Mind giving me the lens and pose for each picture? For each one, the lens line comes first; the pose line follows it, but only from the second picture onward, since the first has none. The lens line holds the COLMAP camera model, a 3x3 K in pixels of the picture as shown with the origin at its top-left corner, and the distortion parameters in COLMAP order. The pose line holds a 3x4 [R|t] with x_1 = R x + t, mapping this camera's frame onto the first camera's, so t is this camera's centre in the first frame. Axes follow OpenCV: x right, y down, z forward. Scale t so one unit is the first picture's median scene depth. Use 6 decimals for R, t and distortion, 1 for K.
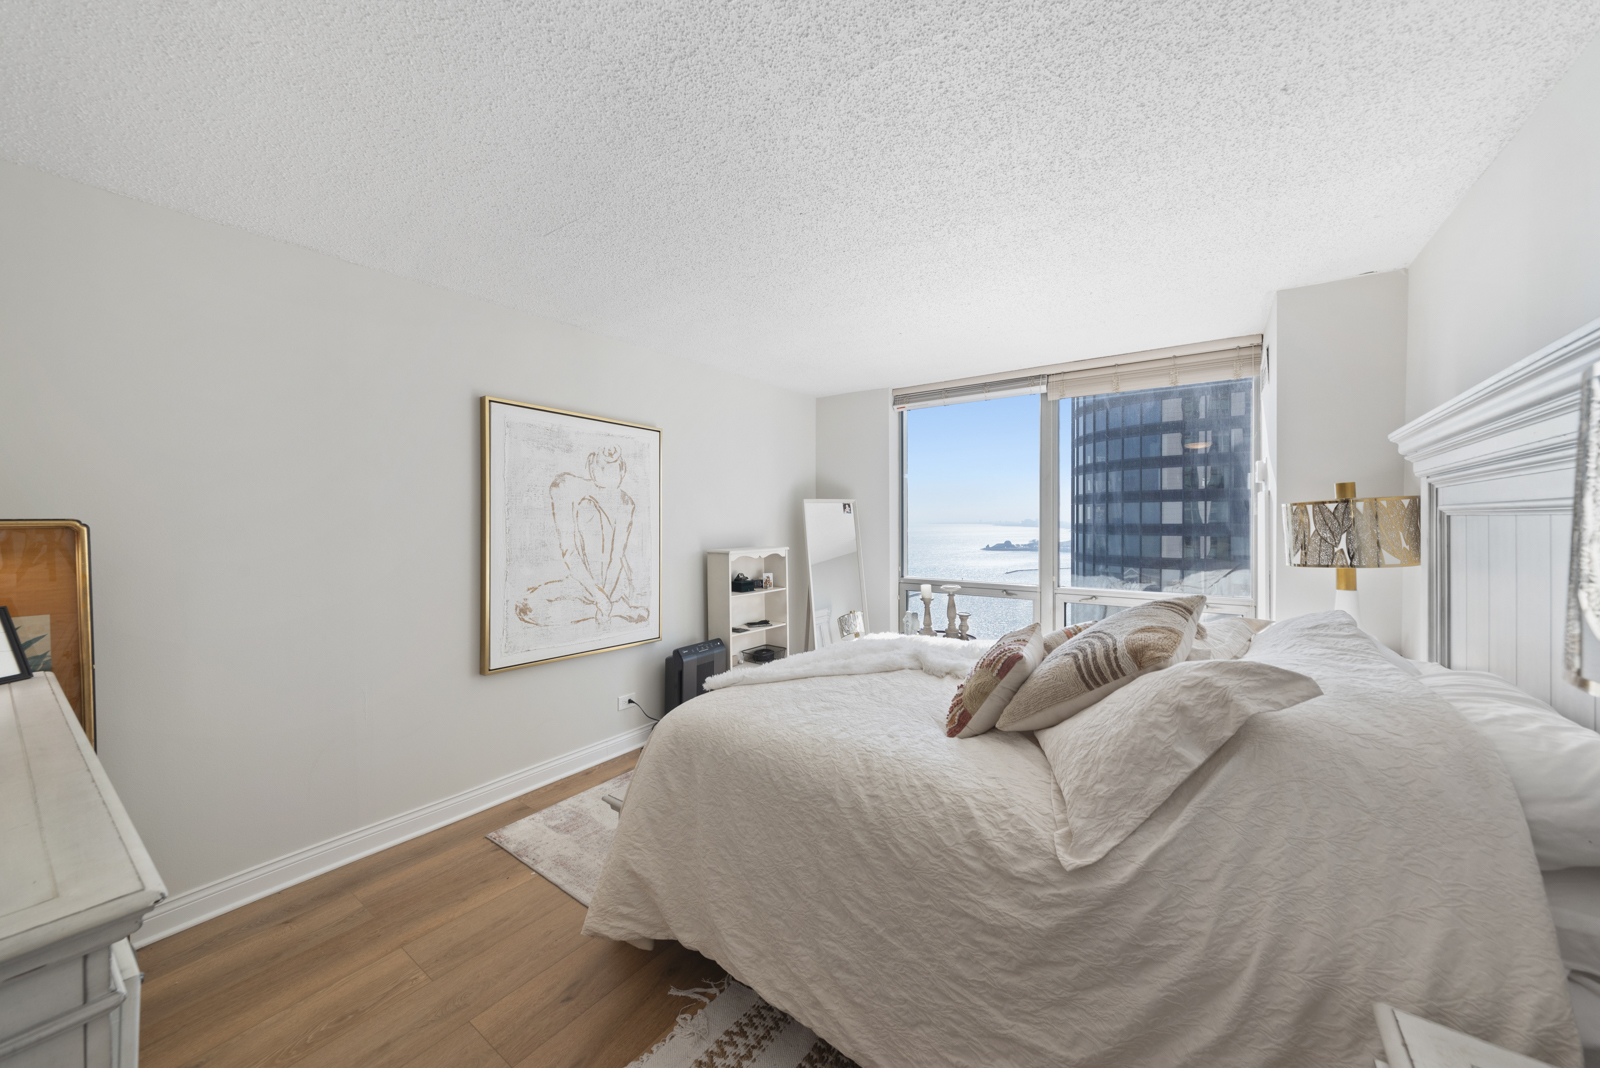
lens RADIAL K [[573.3, 0, 793.0], [0, 573.3, 528.1], [0, 0, 1]] dist [-0.000292, -0.000027]
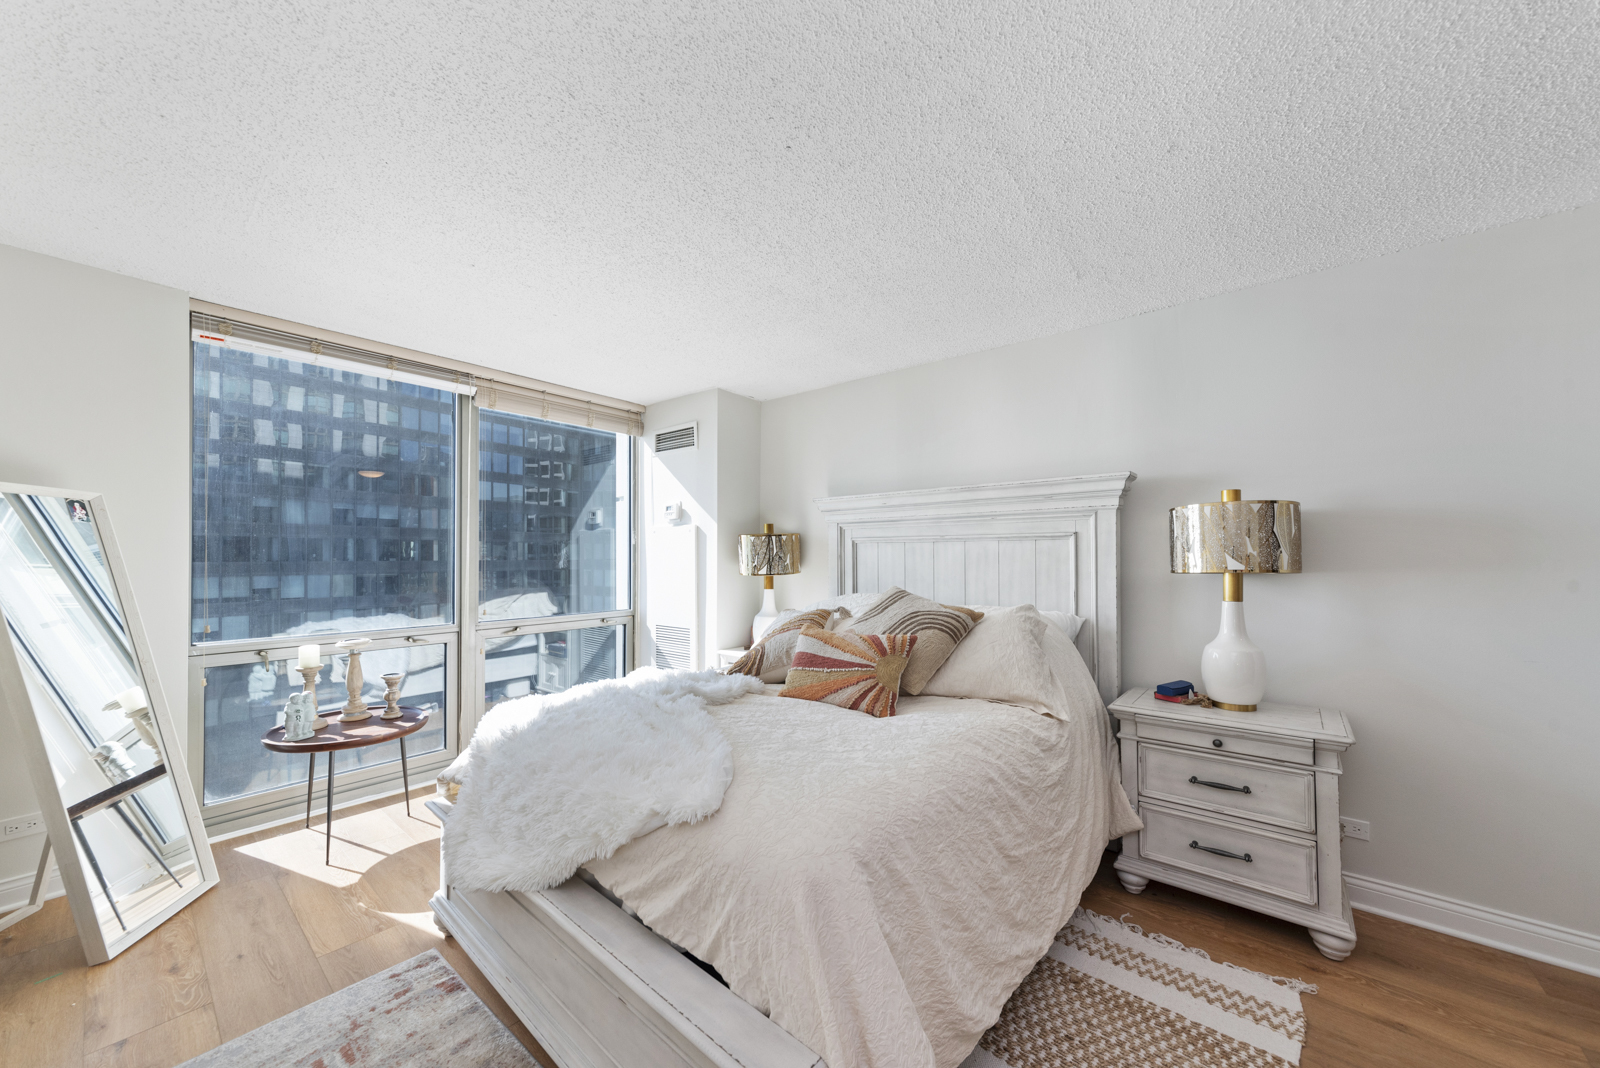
lens RADIAL K [[565.0, 0, 796.9], [0, 565.0, 577.6], [0, 0, 1]] dist [-0.000142, -0.000020]
pose [[0.069943, -0.036951, 0.996866, -0.810701], [0.007660, 0.999304, 0.036504, 0.017901], [-0.997522, 0.005083, 0.070177, 0.980583]]
